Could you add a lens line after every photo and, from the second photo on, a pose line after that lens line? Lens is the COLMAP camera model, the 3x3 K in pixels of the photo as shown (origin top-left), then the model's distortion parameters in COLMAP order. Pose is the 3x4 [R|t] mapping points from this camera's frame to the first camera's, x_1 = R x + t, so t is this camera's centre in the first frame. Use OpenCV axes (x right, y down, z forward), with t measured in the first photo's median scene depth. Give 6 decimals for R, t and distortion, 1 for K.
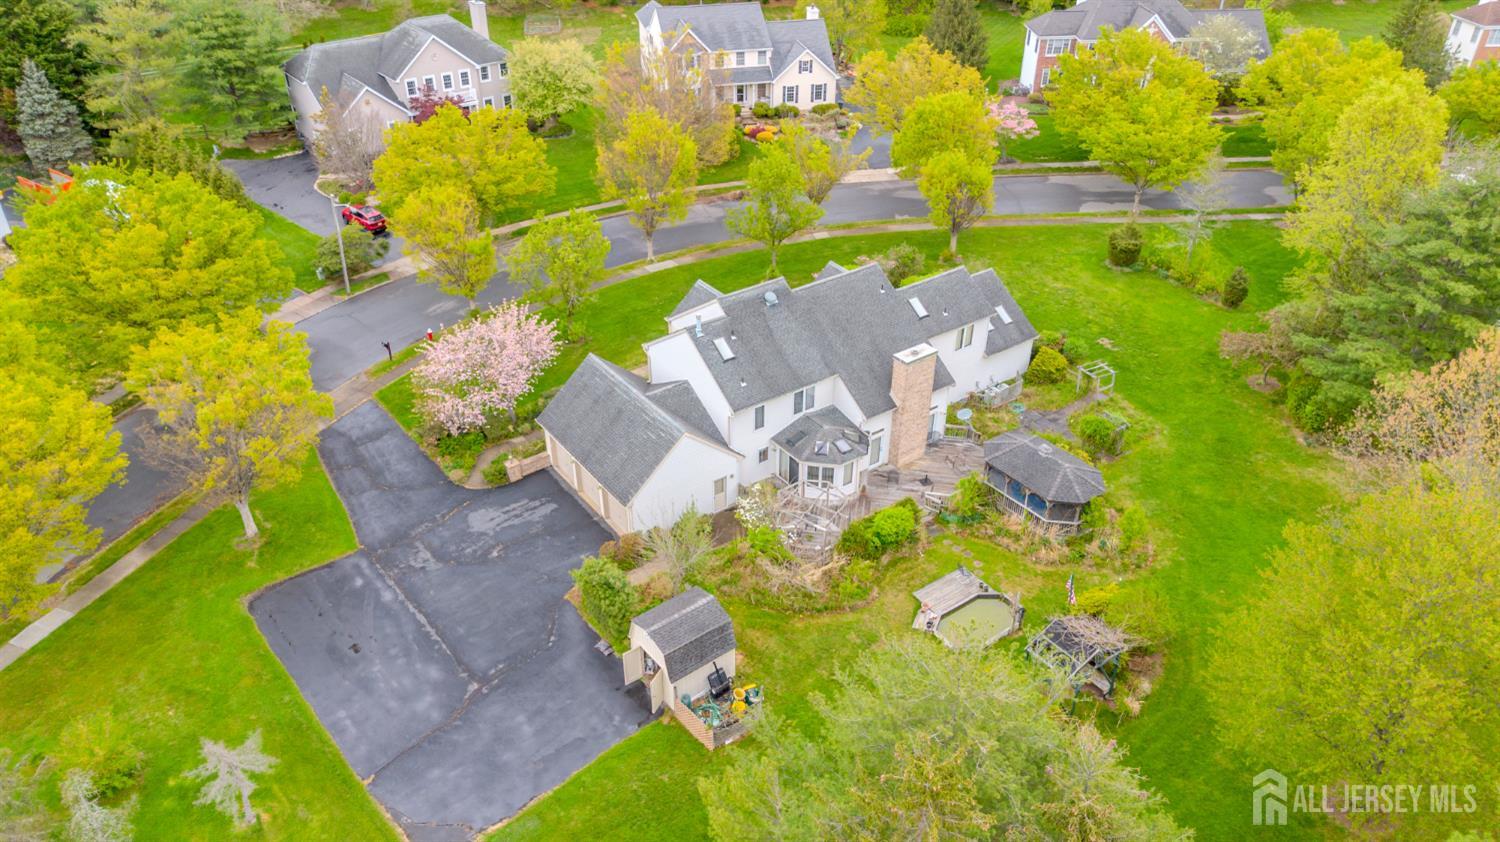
lens RADIAL K [[1060.3, 0, 746.4], [0, 1060.3, 423.5], [0, 0, 1]] dist [0.063732, -0.060249]
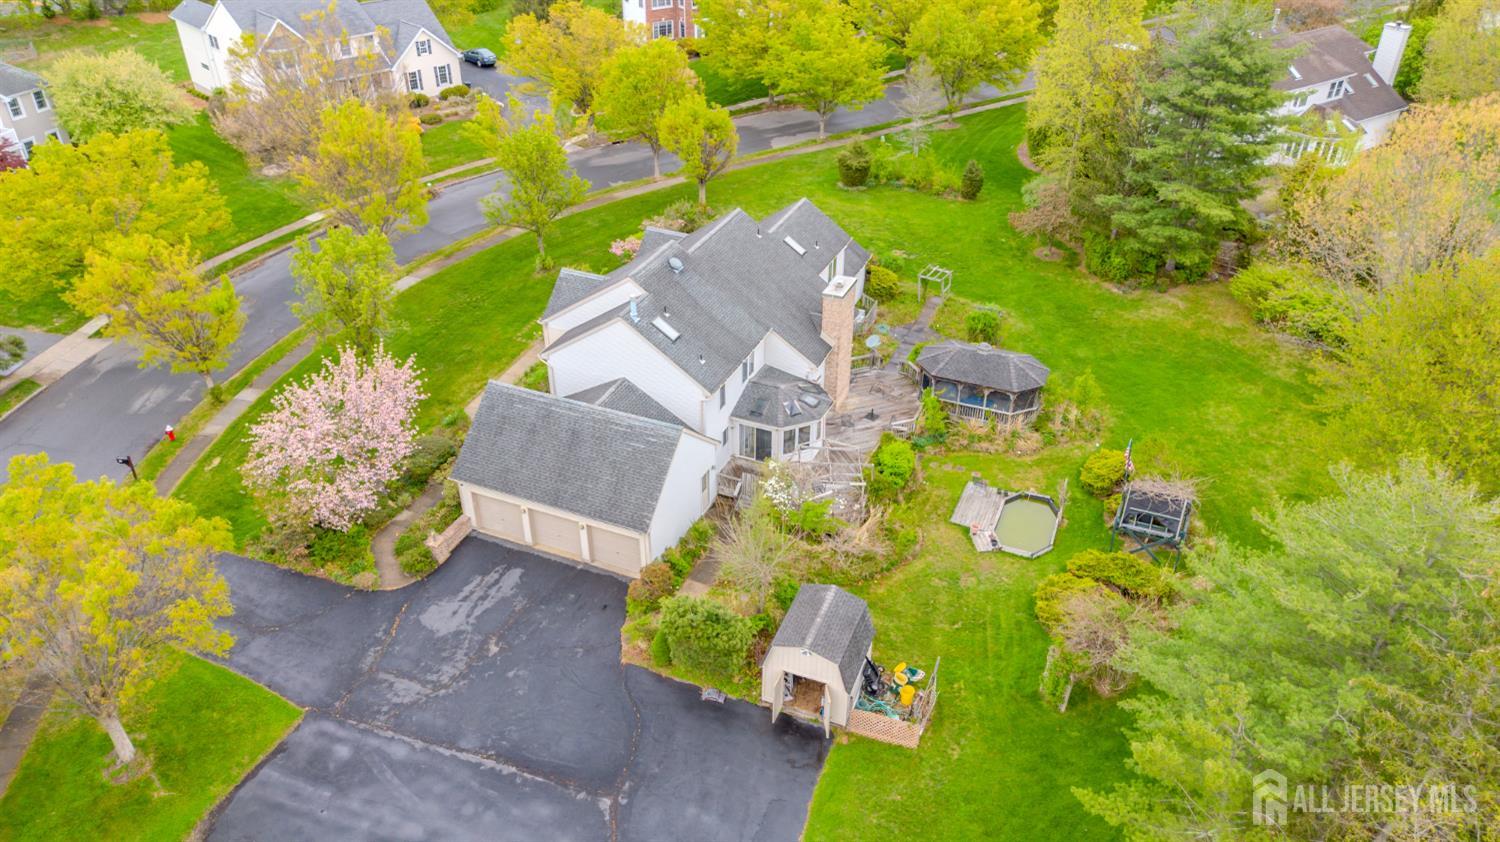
lens RADIAL K [[1060.3, 0, 748.9], [0, 1060.3, 421.7], [0, 0, 1]] dist [0.063732, -0.060249]
pose [[0.859618, -0.278925, 0.428087, -0.320644], [0.279249, 0.958115, 0.063525, -0.030717], [-0.427875, 0.064936, 0.901502, 0.178418]]
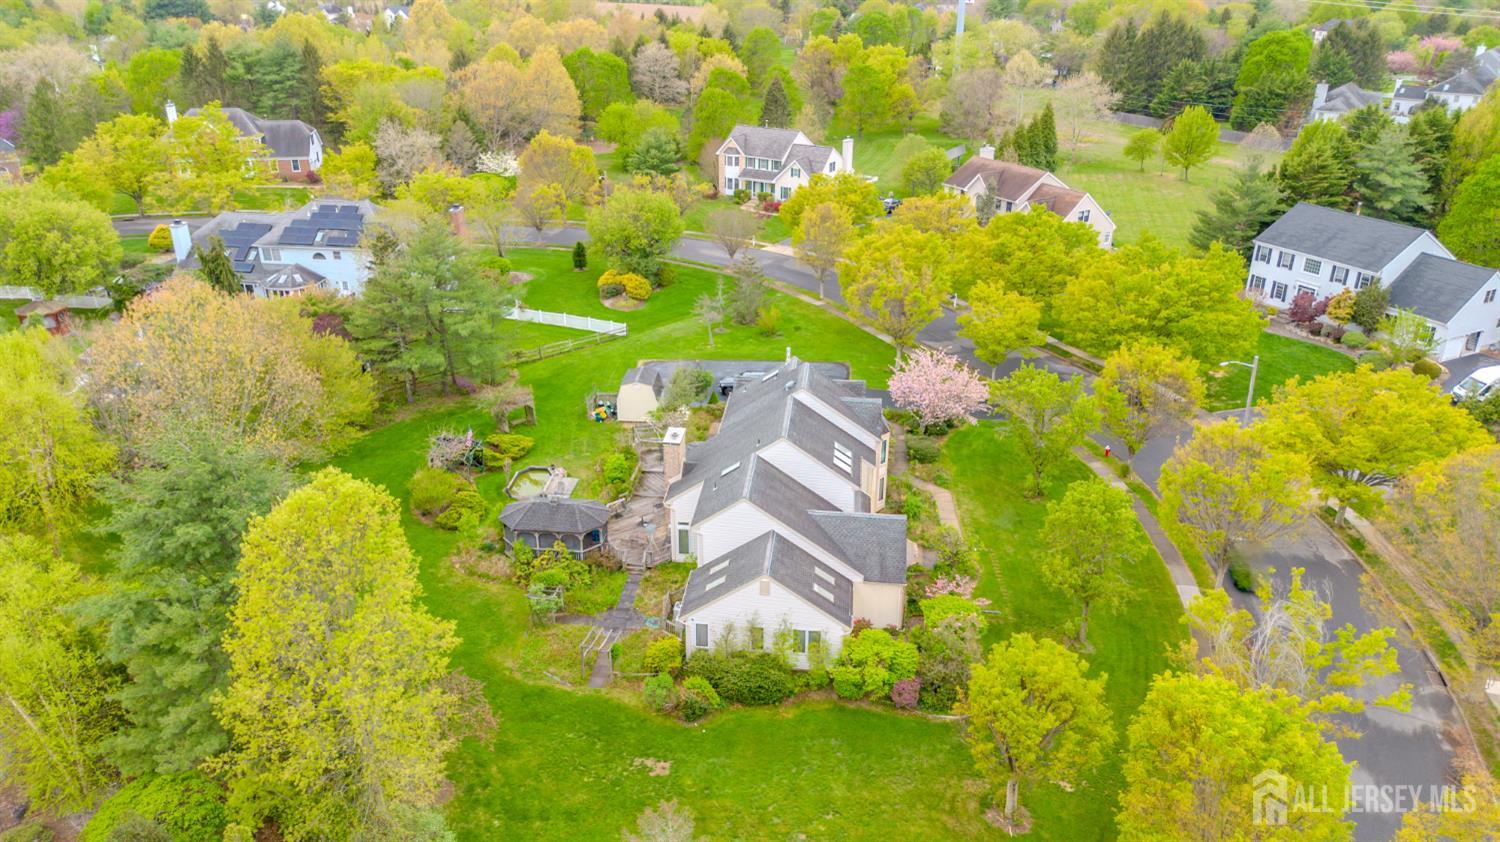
lens RADIAL K [[1060.3, 0, 754.3], [0, 1060.3, 413.4], [0, 0, 1]] dist [0.063732, -0.060249]
pose [[-0.660150, 0.299071, -0.689027, 0.826568], [-0.415216, 0.619124, 0.666544, -0.825035], [0.625937, 0.726114, -0.284536, 1.263489]]
